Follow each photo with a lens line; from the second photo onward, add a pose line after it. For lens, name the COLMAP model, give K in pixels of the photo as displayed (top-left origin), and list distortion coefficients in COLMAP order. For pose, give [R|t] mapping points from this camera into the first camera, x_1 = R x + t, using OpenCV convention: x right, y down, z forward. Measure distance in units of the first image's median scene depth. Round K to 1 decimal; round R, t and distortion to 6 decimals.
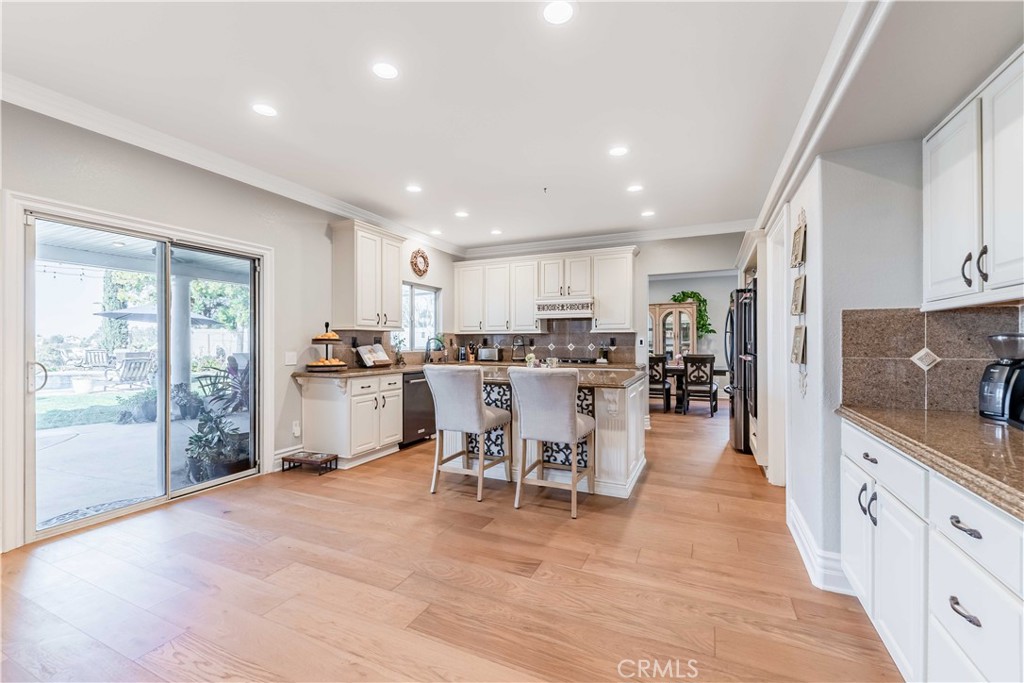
lens RADIAL K [[484.8, 0, 481.4], [0, 484.8, 339.8], [0, 0, 1]] dist [0.017936, 0.000888]
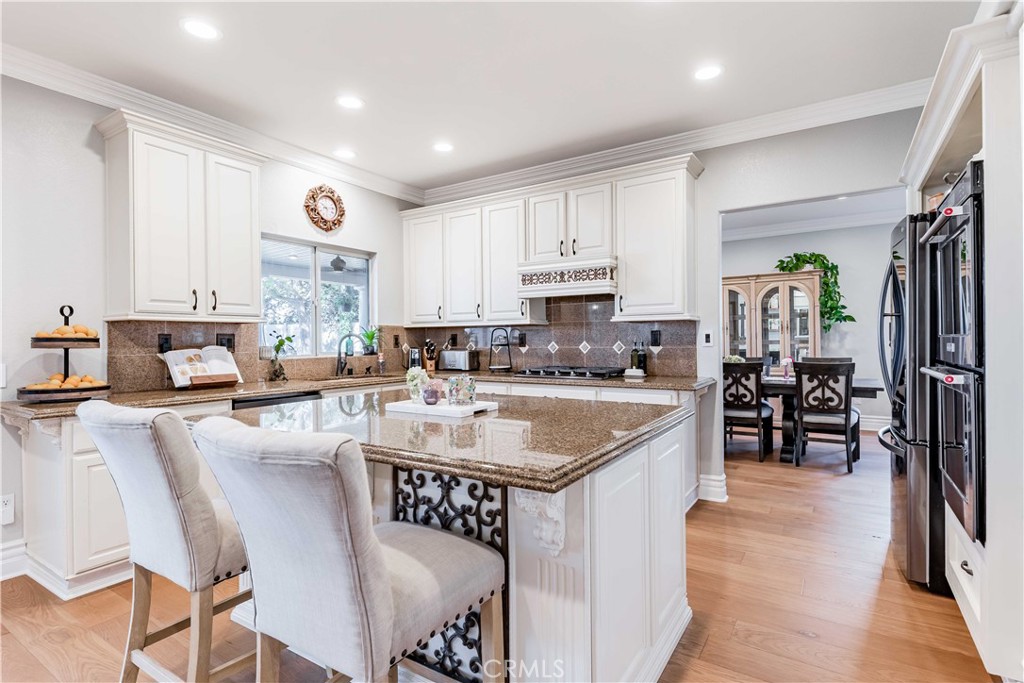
lens RADIAL K [[536.5, 0, 507.2], [0, 536.5, 338.3], [0, 0, 1]] dist [0.016383, -0.001861]
pose [[0.993017, -0.008874, -0.117638, 0.176797], [0.009368, 0.999949, 0.003647, 0.000806], [0.117599, -0.004723, 0.993050, 0.379919]]
